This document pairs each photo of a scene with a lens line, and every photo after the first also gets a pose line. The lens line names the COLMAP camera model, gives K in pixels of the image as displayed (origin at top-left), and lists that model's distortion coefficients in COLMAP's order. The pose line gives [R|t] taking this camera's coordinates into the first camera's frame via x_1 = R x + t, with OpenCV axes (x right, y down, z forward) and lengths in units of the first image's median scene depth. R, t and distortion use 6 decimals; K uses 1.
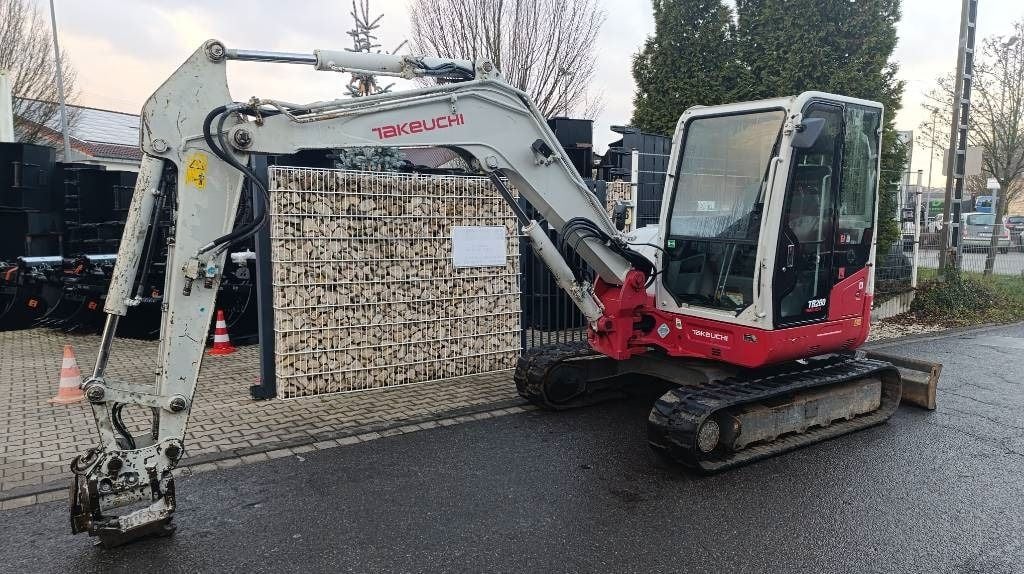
lens RADIAL K [[699.3, 0, 525.0], [0, 699.3, 292.4], [0, 0, 1]] dist [0.052552, -0.054232]
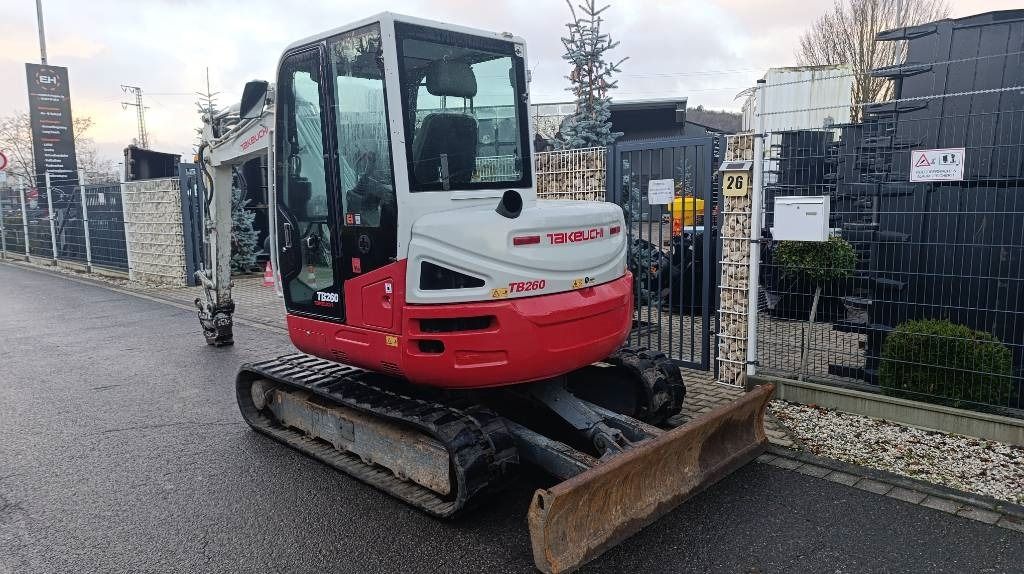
lens RADIAL K [[699.3, 0, 514.8], [0, 699.3, 295.2], [0, 0, 1]] dist [0.052552, -0.054232]
pose [[0.172697, 0.126320, -0.976841, 1.030764], [-0.086894, 0.989829, 0.112637, -0.080477], [0.981135, 0.065430, 0.181917, 0.881193]]
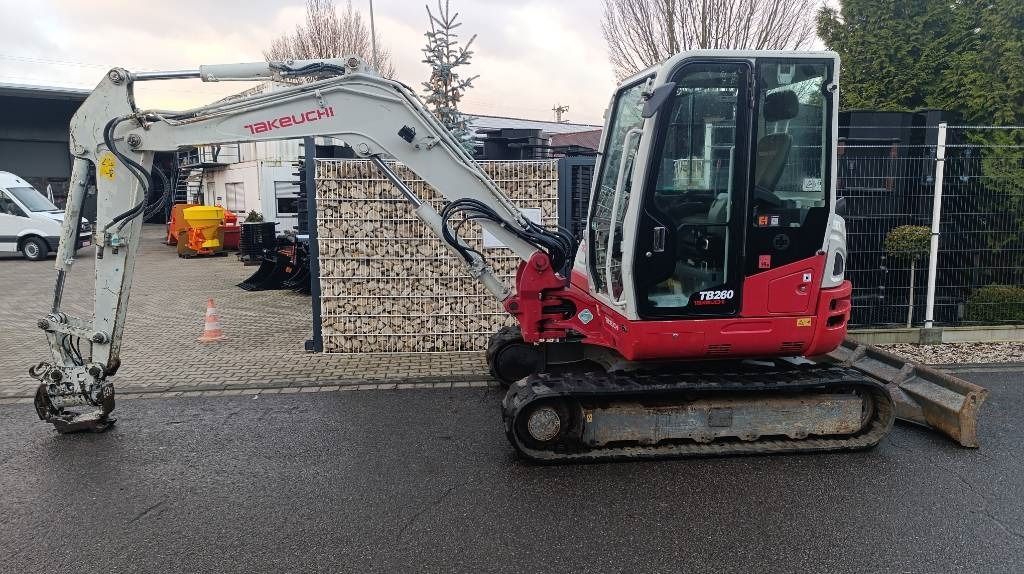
lens RADIAL K [[699.3, 0, 513.9], [0, 699.3, 291.4], [0, 0, 1]] dist [0.052552, -0.054232]
pose [[0.877992, 0.051371, -0.475911, 0.501516], [-0.041404, 0.998649, 0.031413, -0.004967], [0.476882, -0.007876, 0.878932, 0.102307]]
